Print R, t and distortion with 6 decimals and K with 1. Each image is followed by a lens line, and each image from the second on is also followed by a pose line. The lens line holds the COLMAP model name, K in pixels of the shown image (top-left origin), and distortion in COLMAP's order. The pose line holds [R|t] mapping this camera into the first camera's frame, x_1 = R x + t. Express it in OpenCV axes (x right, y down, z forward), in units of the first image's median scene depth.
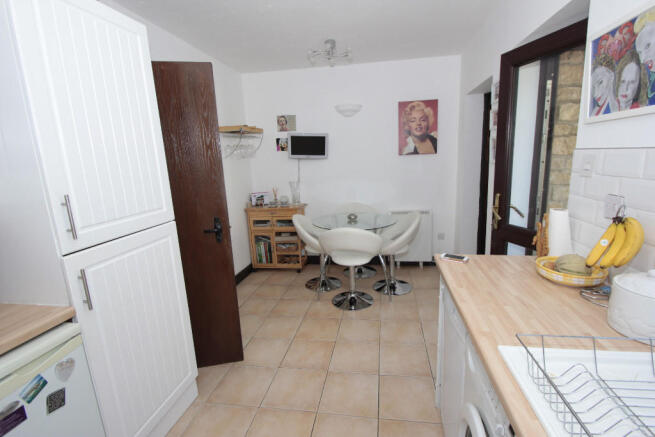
lens RADIAL K [[305.7, 0, 331.2], [0, 305.7, 217.4], [0, 0, 1]] dist [-0.004890, -0.000200]
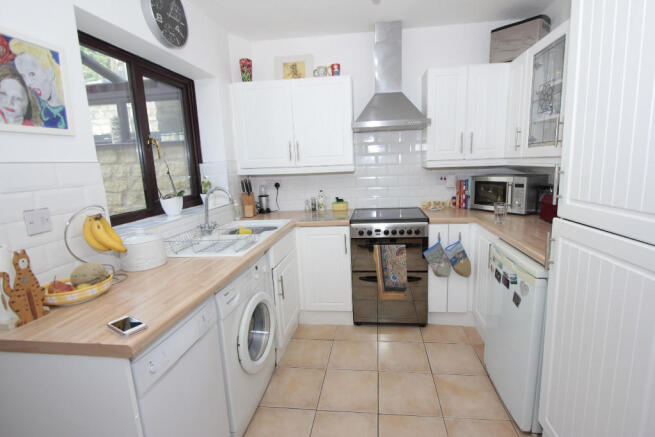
lens RADIAL K [[305.7, 0, 331.3], [0, 305.7, 215.6], [0, 0, 1]] dist [-0.004890, -0.000200]
pose [[-0.996146, 0.084685, -0.022831, -0.008787], [0.070582, 0.928526, 0.364497, -0.379616], [0.052066, 0.361481, -0.930925, 2.161499]]
